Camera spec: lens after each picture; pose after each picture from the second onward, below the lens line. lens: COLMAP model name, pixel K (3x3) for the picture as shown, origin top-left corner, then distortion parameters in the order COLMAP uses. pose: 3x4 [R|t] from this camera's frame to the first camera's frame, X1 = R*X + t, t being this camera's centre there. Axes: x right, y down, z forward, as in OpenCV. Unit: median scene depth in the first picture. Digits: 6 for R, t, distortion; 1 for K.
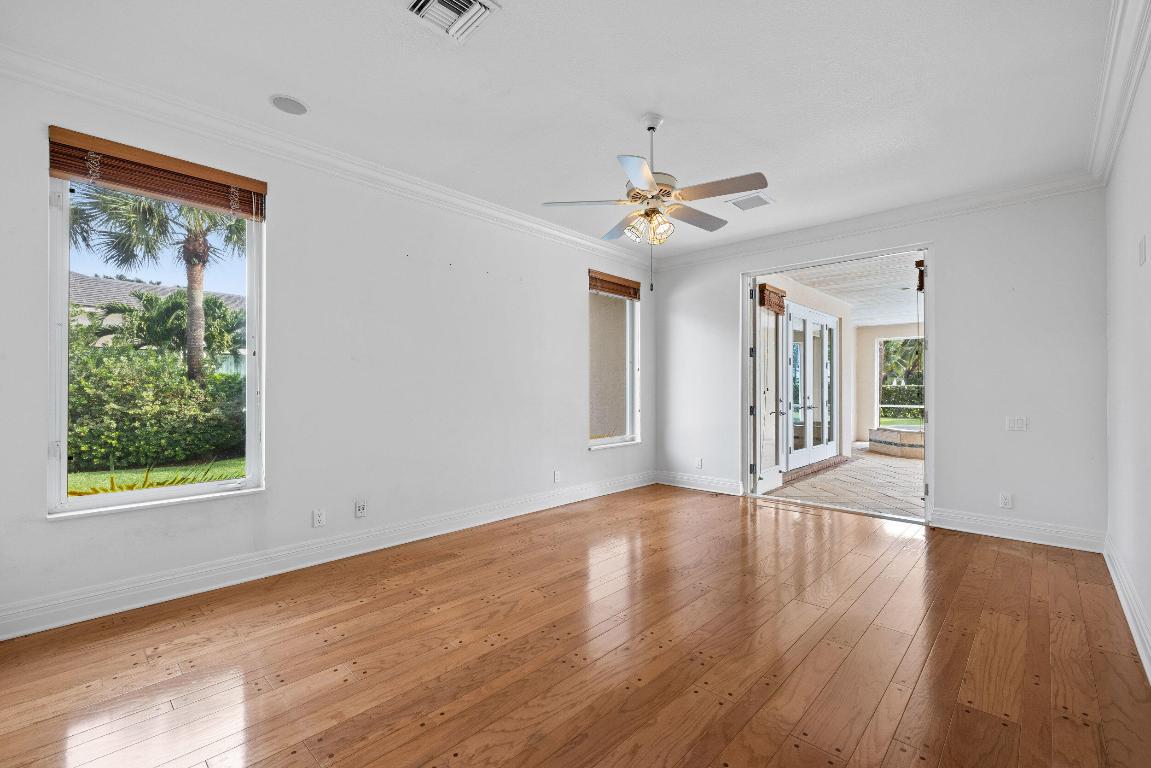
lens RADIAL K [[500.5, 0, 575.5], [0, 500.5, 384.0], [0, 0, 1]] dist [0.003124, 0.000538]
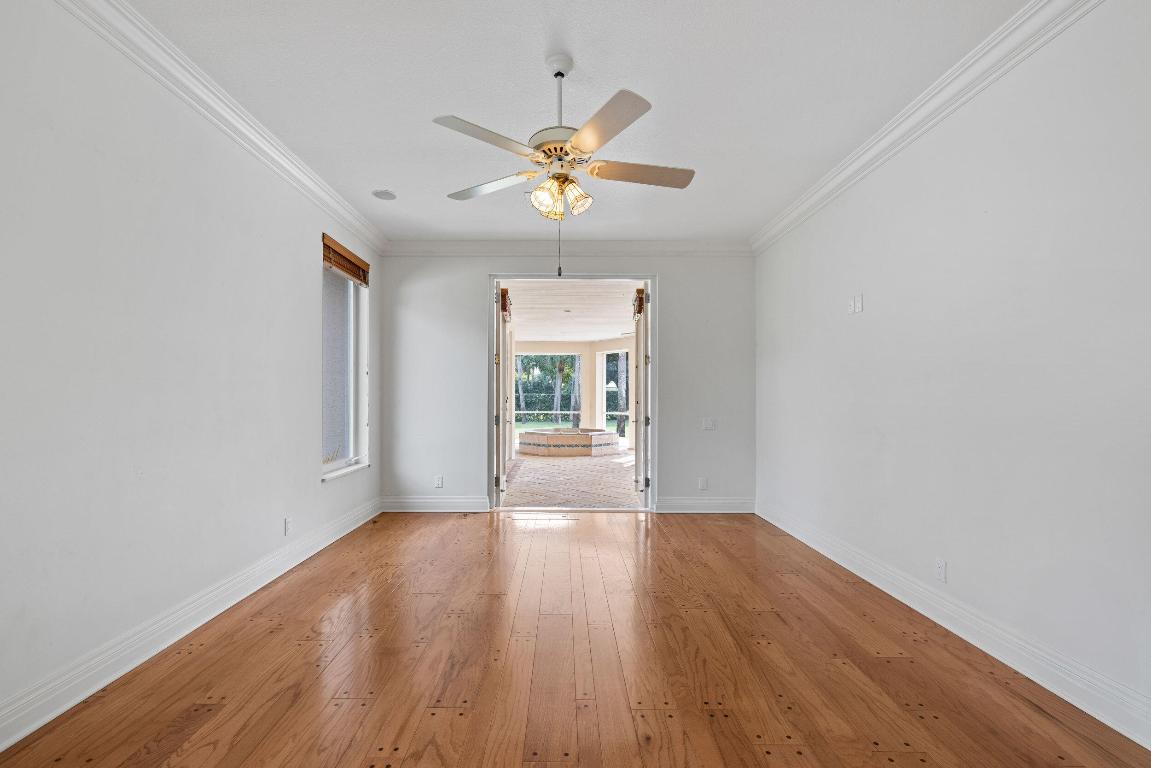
lens RADIAL K [[503.8, 0, 571.2], [0, 503.8, 394.0], [0, 0, 1]] dist [0.000518, 0.000049]
pose [[0.723877, 0.005852, 0.689904, -0.207969], [-0.008689, 0.999962, 0.000634, 0.001279], [-0.689874, -0.006454, 0.723901, 0.212425]]
